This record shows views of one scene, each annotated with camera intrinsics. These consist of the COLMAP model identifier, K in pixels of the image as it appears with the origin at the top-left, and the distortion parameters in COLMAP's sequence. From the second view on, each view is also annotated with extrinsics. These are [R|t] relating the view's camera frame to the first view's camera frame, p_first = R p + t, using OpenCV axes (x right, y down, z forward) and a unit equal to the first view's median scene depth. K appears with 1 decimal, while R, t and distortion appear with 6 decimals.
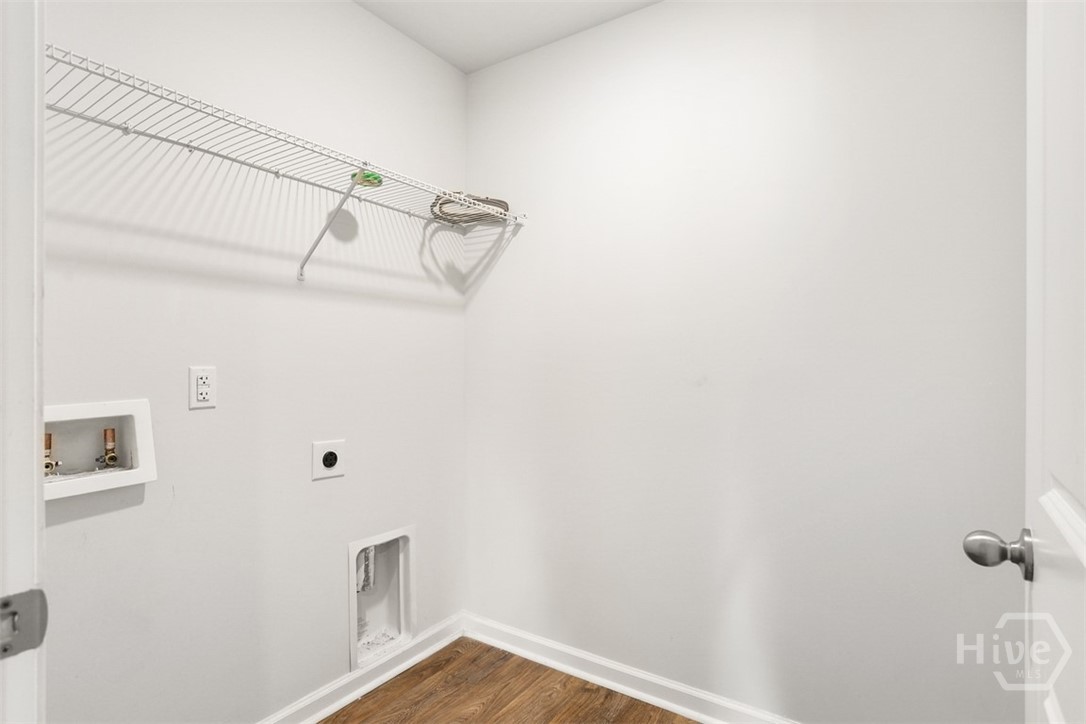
lens RADIAL K [[536.9, 0, 506.3], [0, 536.9, 372.2], [0, 0, 1]] dist [-0.055709, 0.022160]
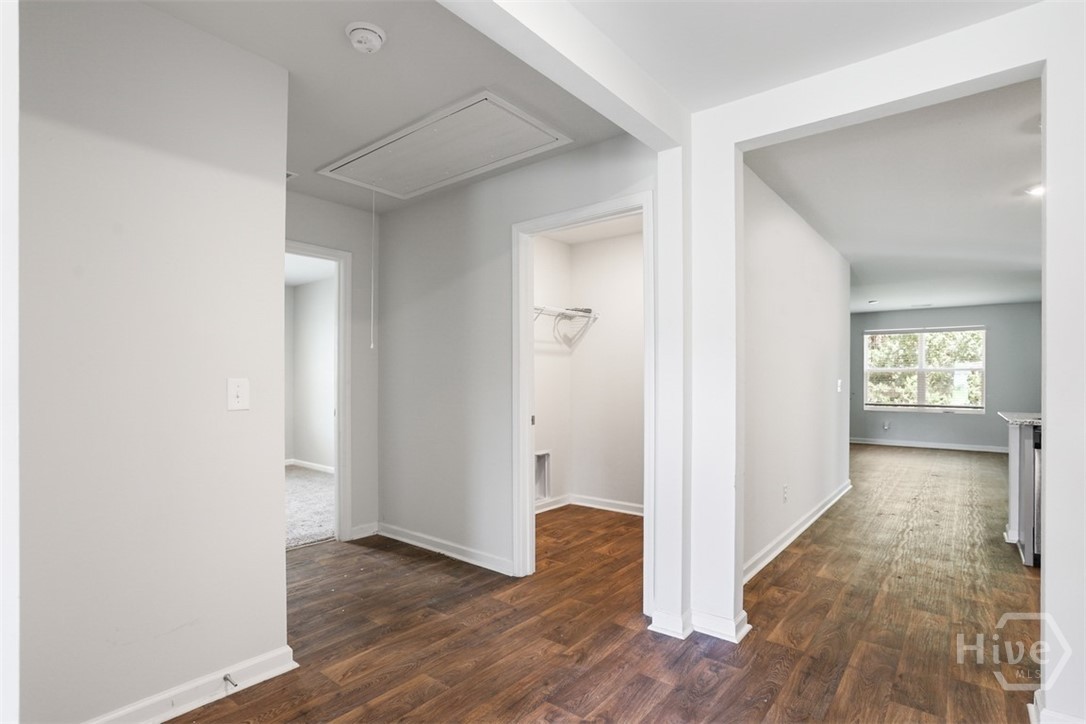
lens RADIAL K [[536.9, 0, 546.9], [0, 536.9, 371.1], [0, 0, 1]] dist [-0.055709, 0.022160]
pose [[0.999915, -0.001369, -0.012952, -0.160715], [0.001102, 0.999786, -0.020641, -0.002967], [0.012978, 0.020625, 0.999703, -1.317468]]
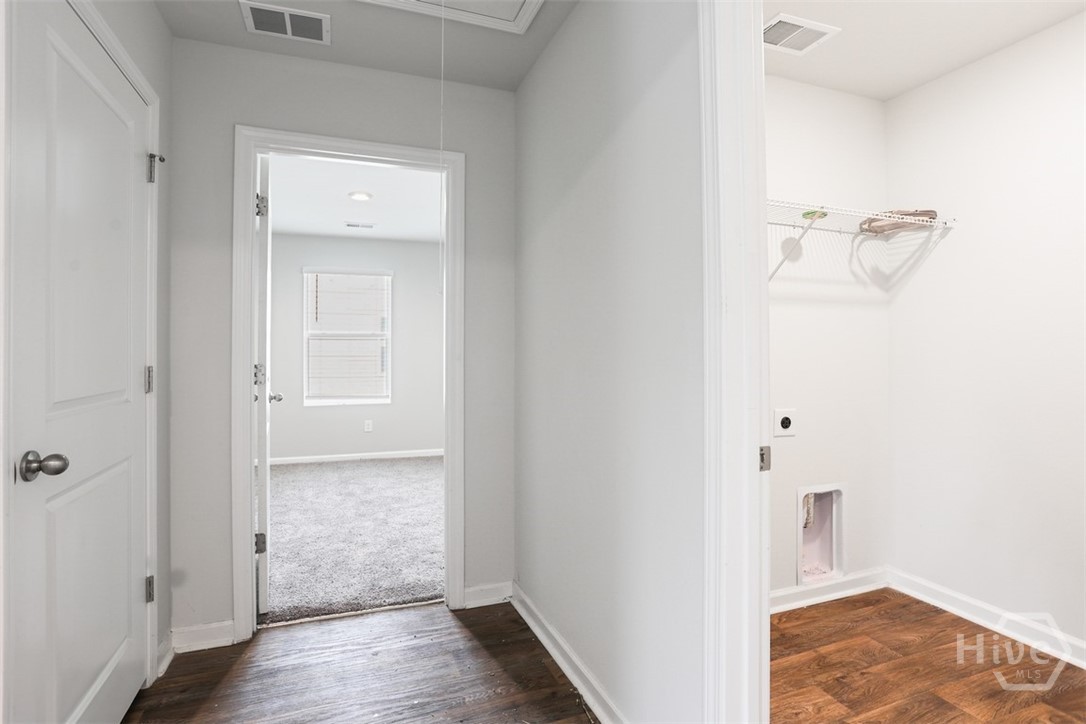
lens RADIAL K [[536.9, 0, 510.4], [0, 536.9, 349.1], [0, 0, 1]] dist [-0.055709, 0.022160]
pose [[0.826927, -0.008434, -0.562246, -0.127976], [-0.001491, 0.999851, -0.017191, -0.000093], [0.562308, 0.015054, 0.826791, -0.439899]]
